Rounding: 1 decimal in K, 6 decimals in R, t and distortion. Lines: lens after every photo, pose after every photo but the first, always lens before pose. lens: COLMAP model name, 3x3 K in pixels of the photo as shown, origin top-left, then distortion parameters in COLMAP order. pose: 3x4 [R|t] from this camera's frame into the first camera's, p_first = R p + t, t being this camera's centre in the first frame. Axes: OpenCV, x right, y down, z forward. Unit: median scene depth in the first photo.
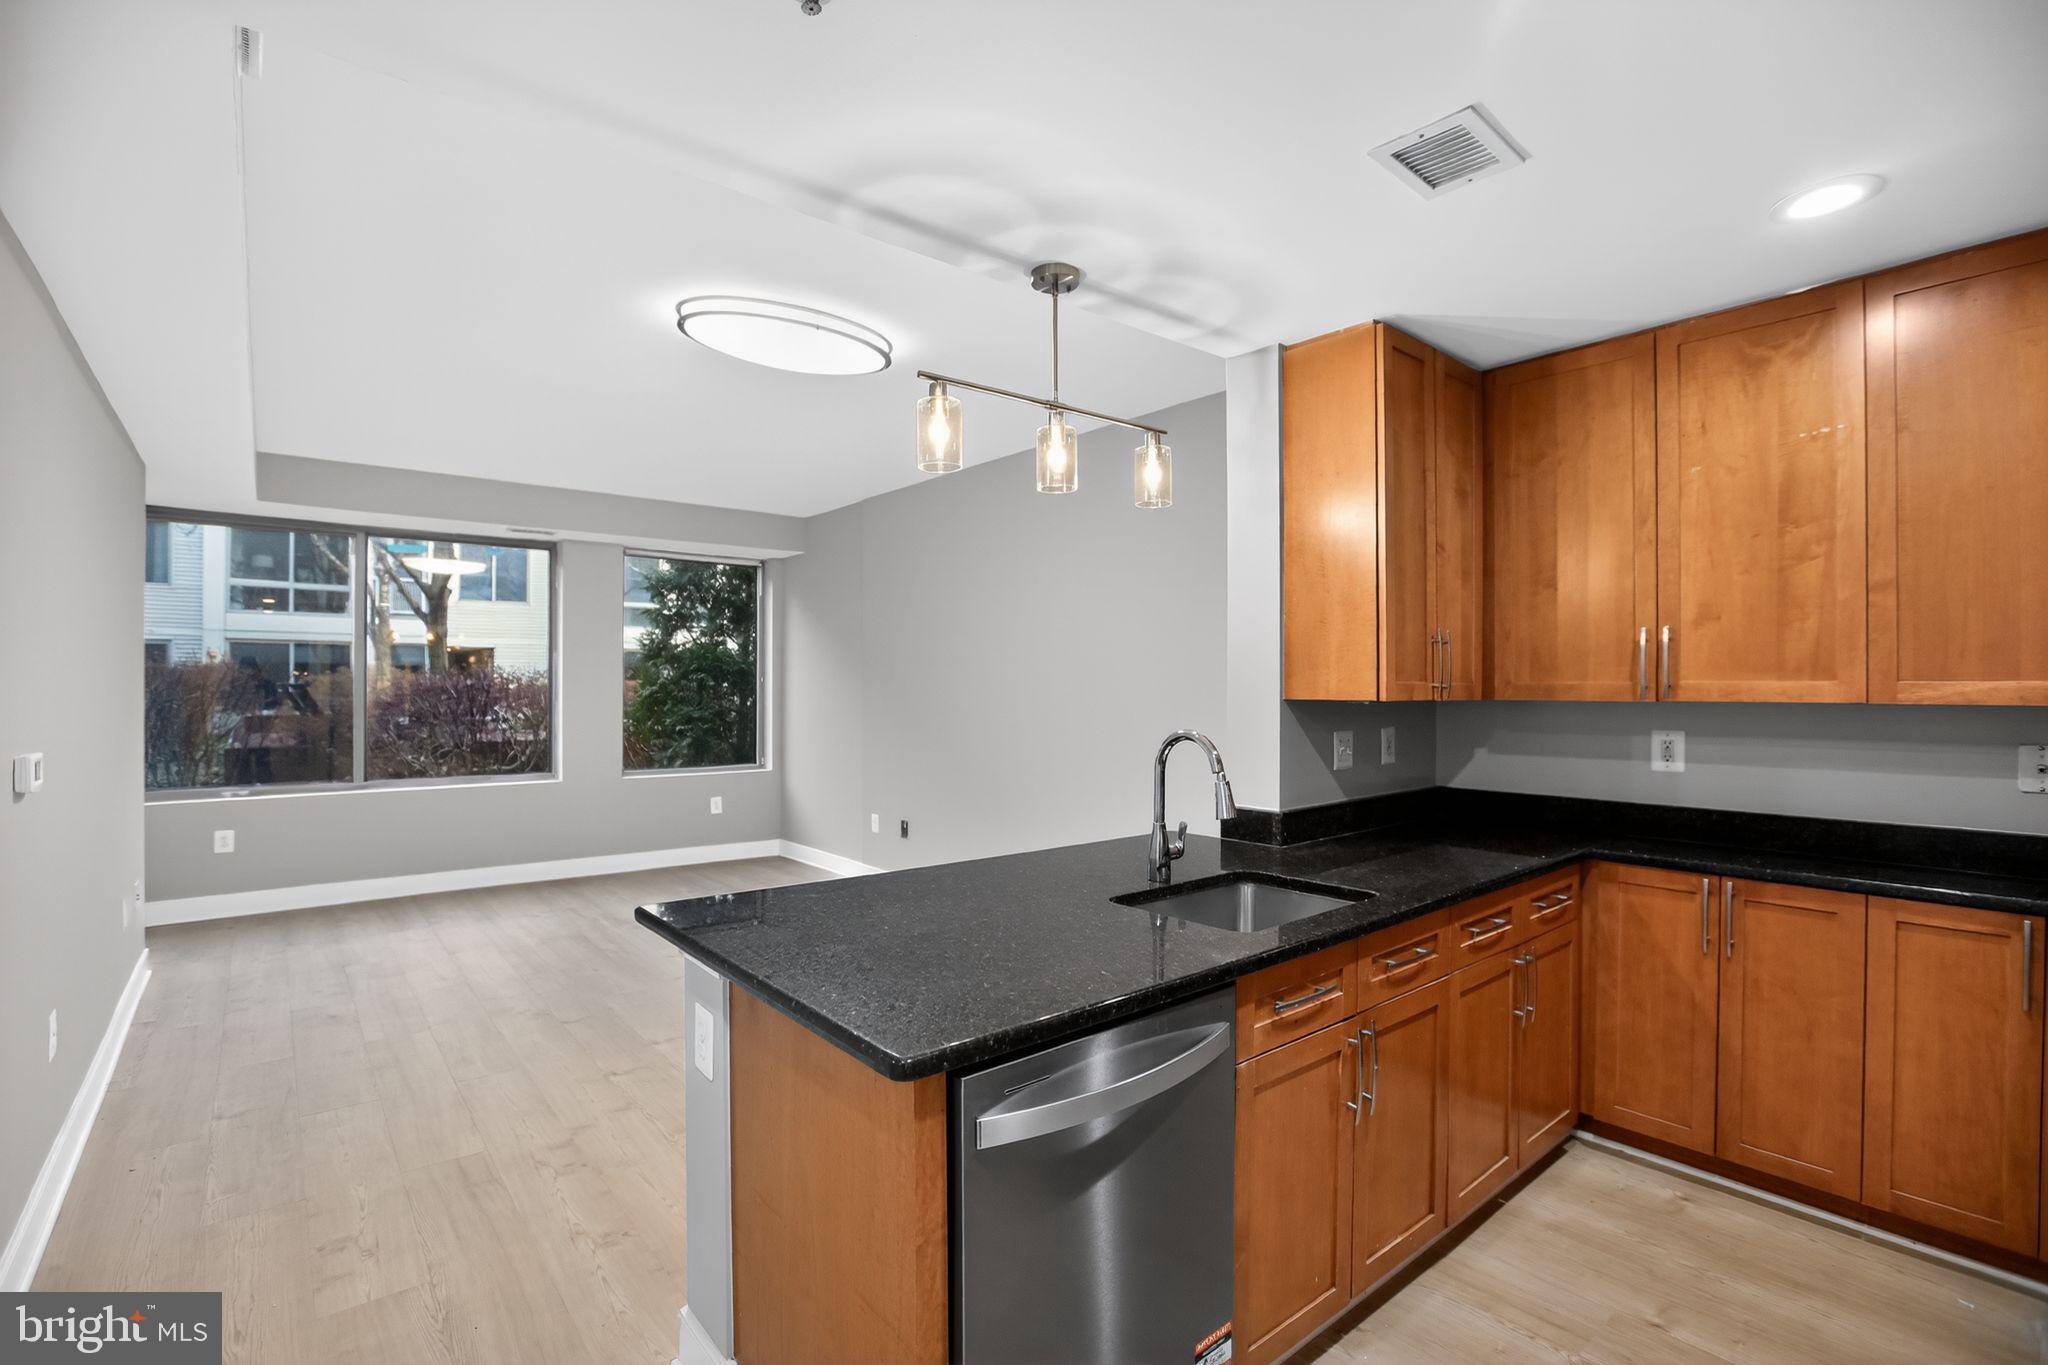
lens RADIAL K [[936.5, 0, 1017.7], [0, 936.5, 686.2], [0, 0, 1]] dist [-0.054194, 0.019258]
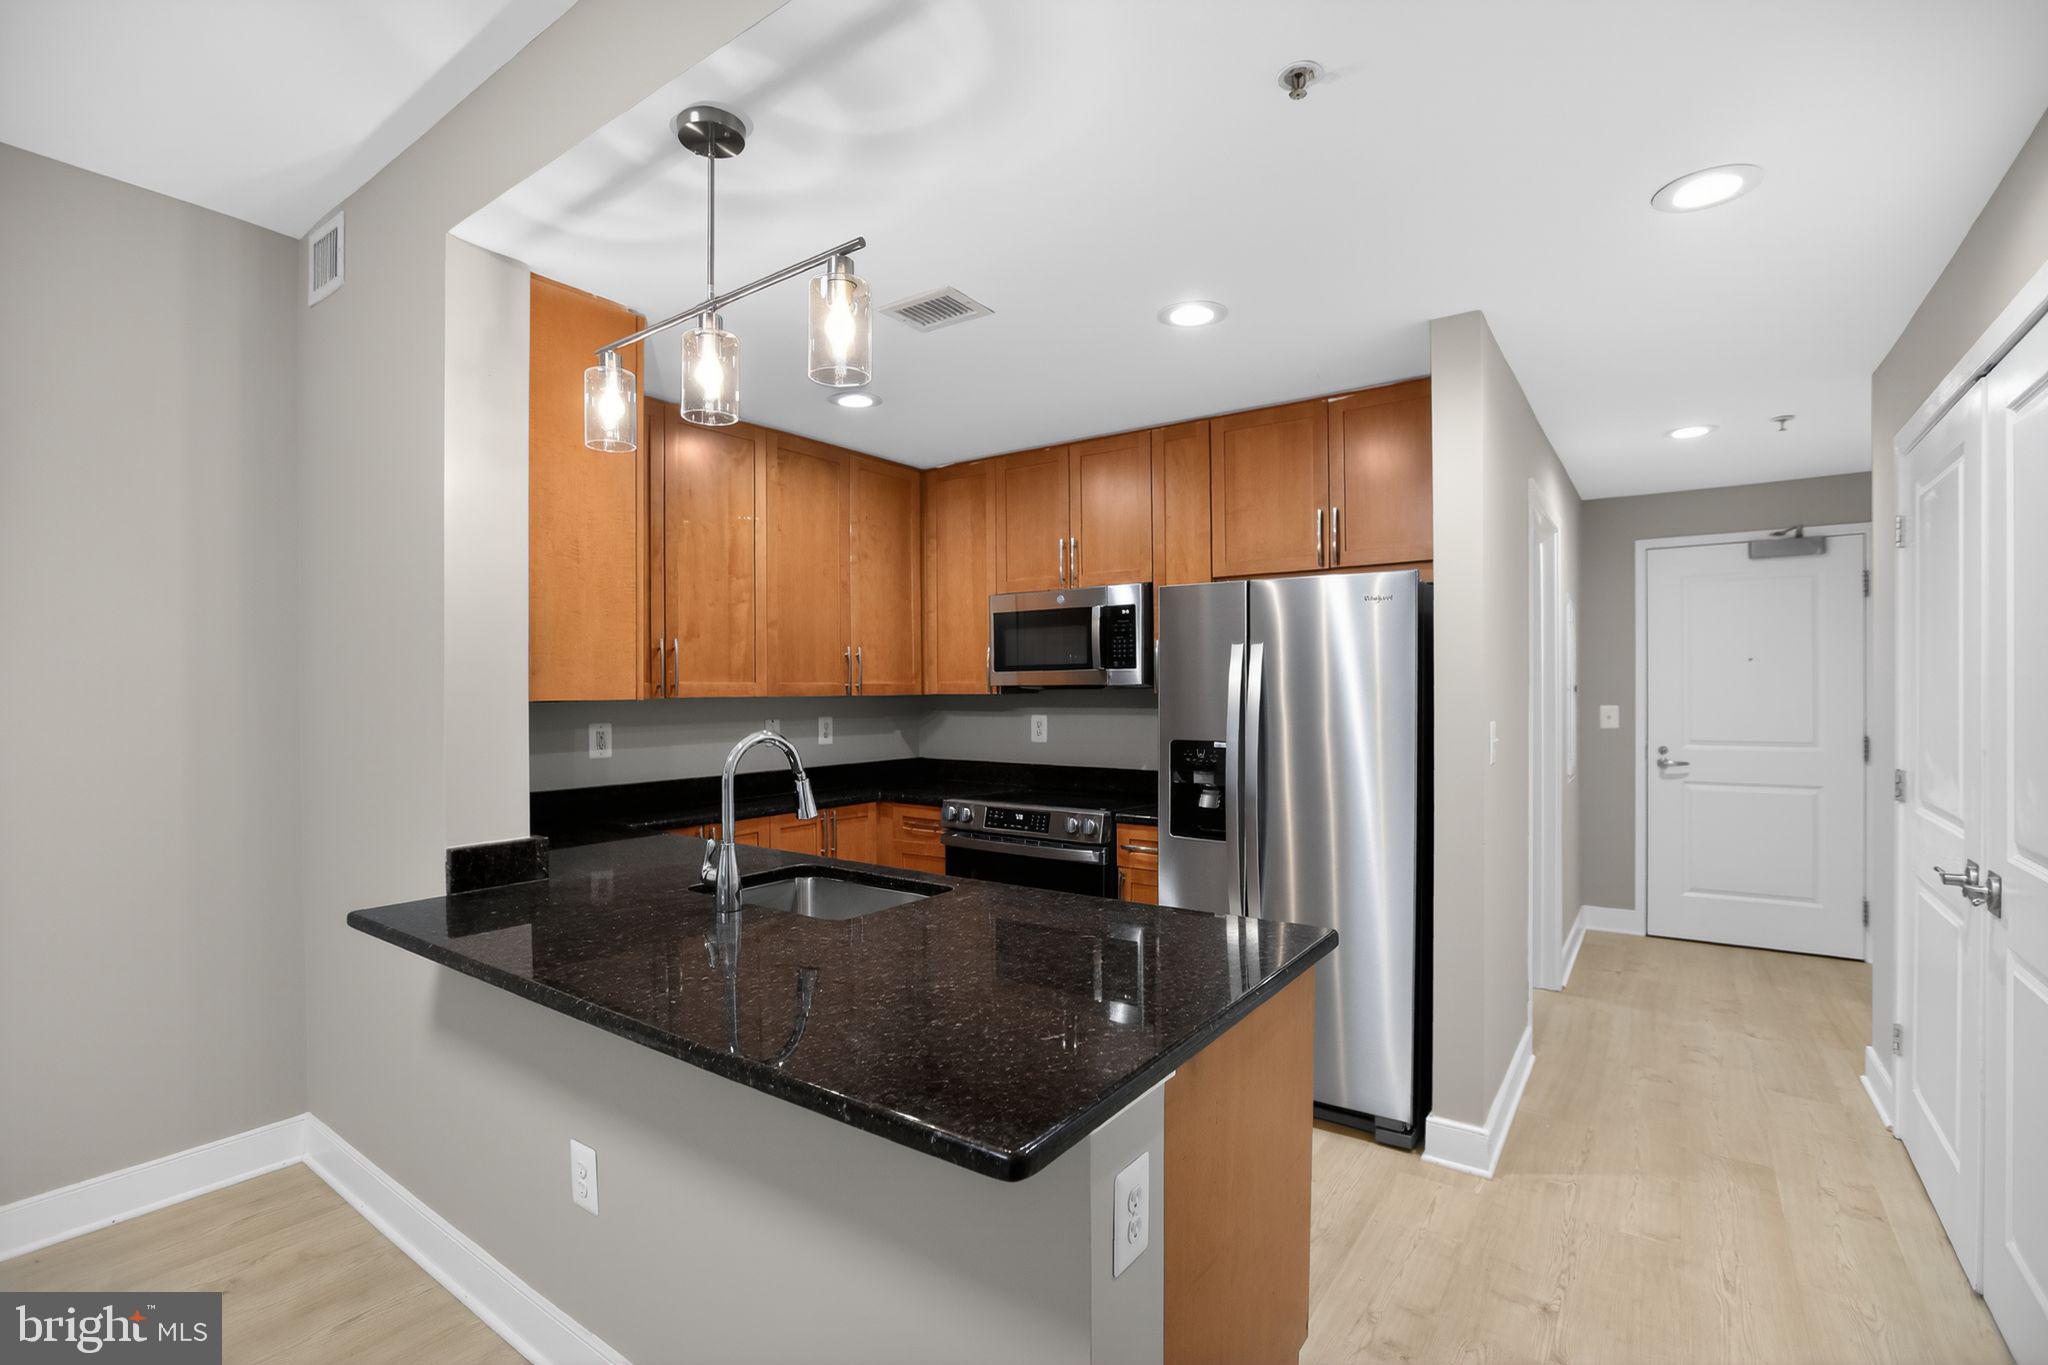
lens RADIAL K [[936.5, 0, 1017.7], [0, 936.5, 686.2], [0, 0, 1]] dist [-0.054194, 0.019258]
pose [[-0.254634, 0.002178, 0.967035, -0.443861], [0.004378, 0.999990, -0.001099, 0.002447], [-0.967028, 0.003953, -0.254640, 0.575337]]
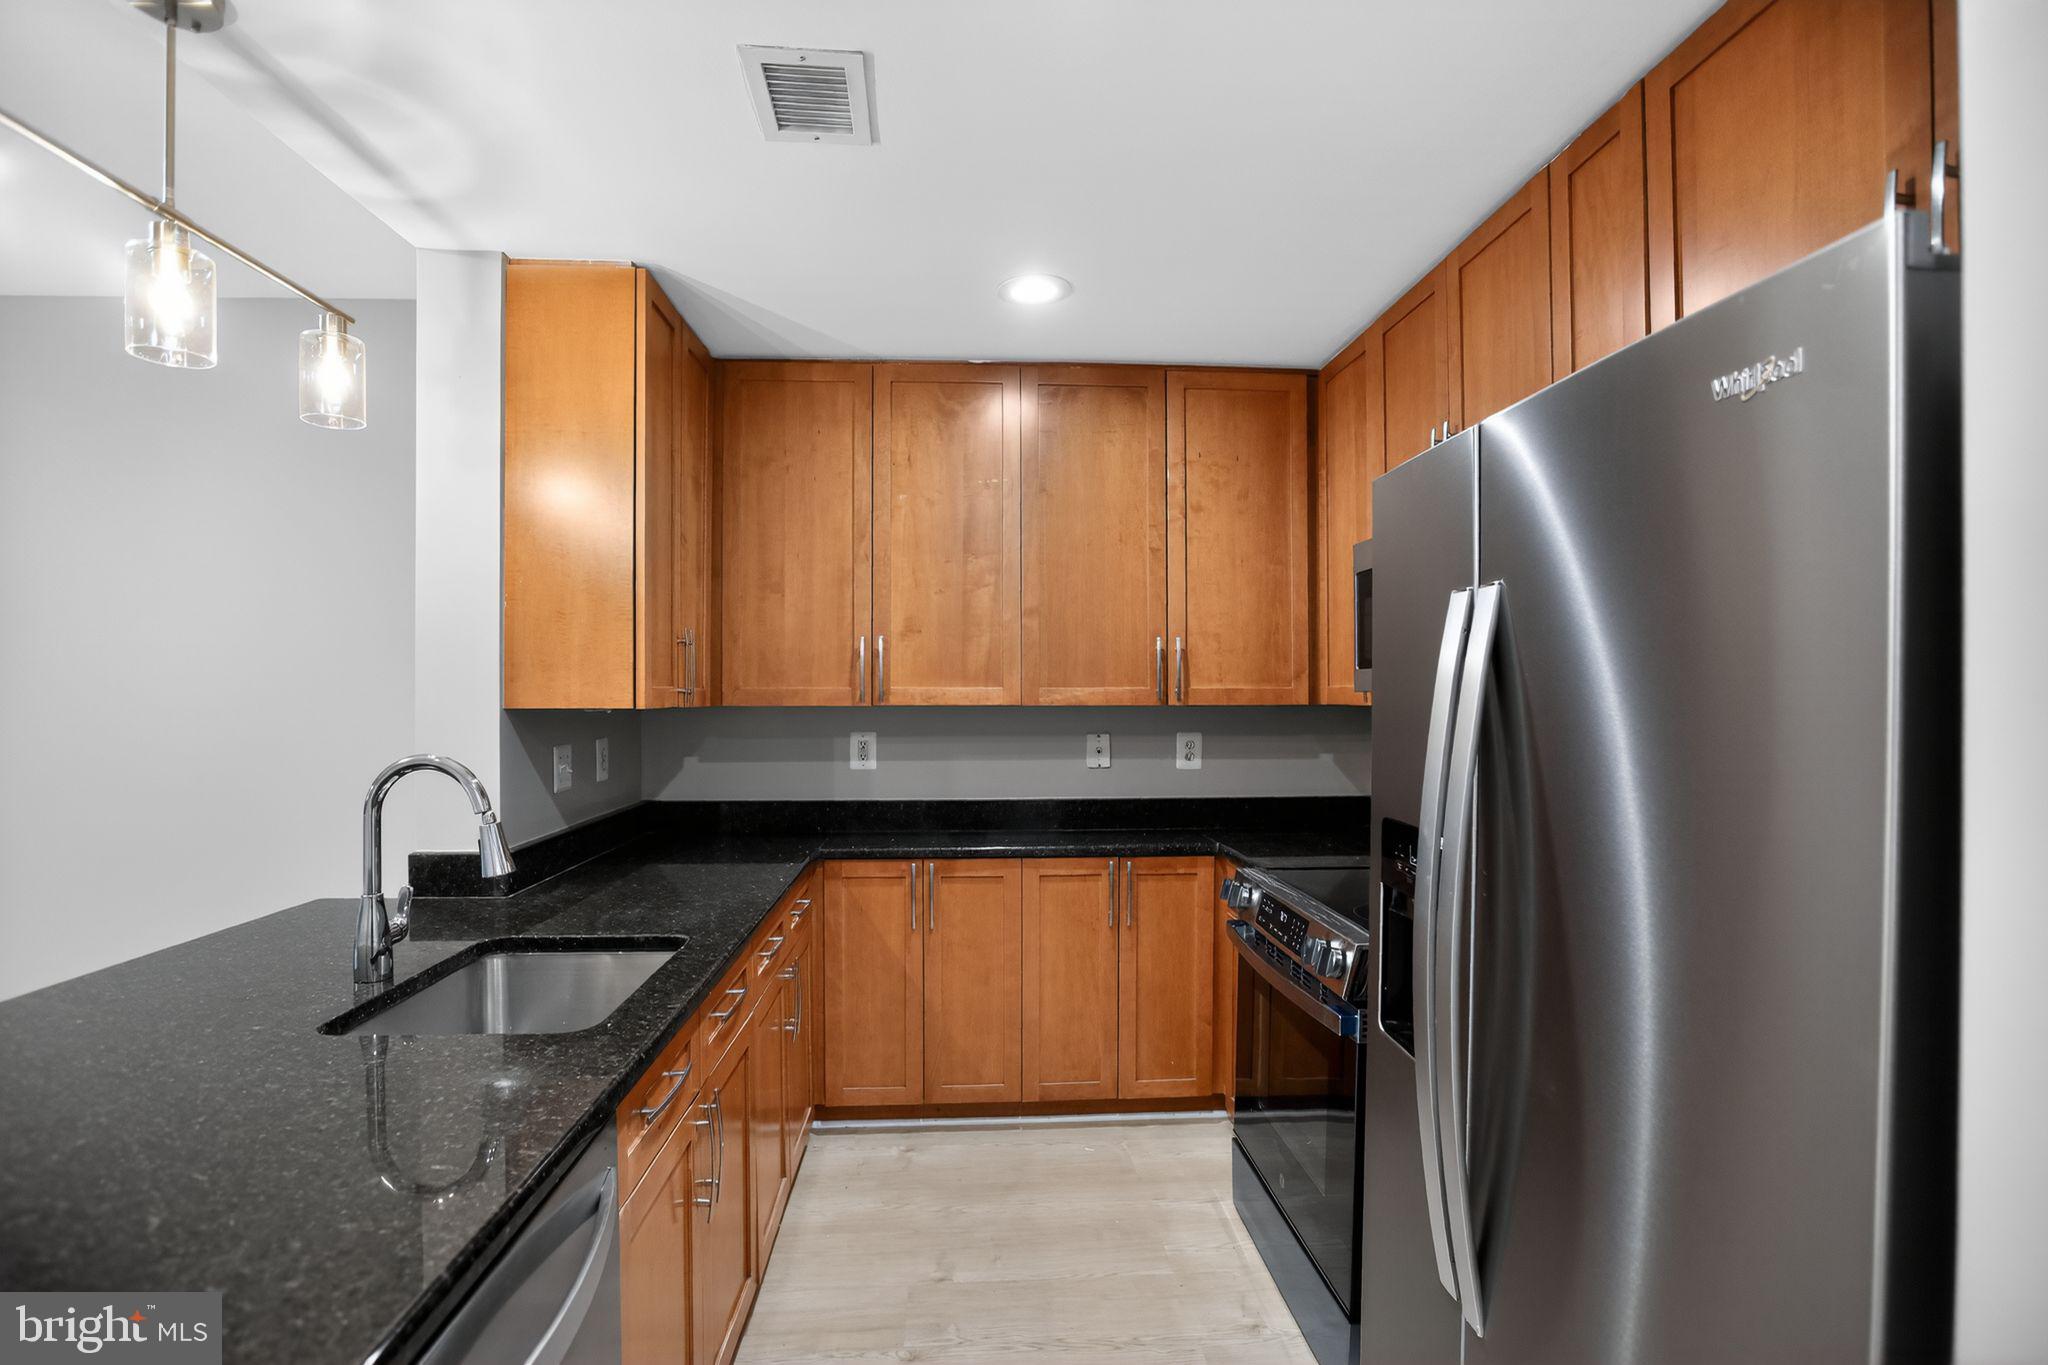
lens RADIAL K [[937.0, 0, 1017.7], [0, 937.0, 700.3], [0, 0, 1]] dist [-0.051931, 0.016026]
pose [[0.584453, -0.007246, 0.811395, -0.066669], [0.001714, 0.999969, 0.007696, 0.001370], [-0.811425, -0.003107, 0.584448, 0.143555]]
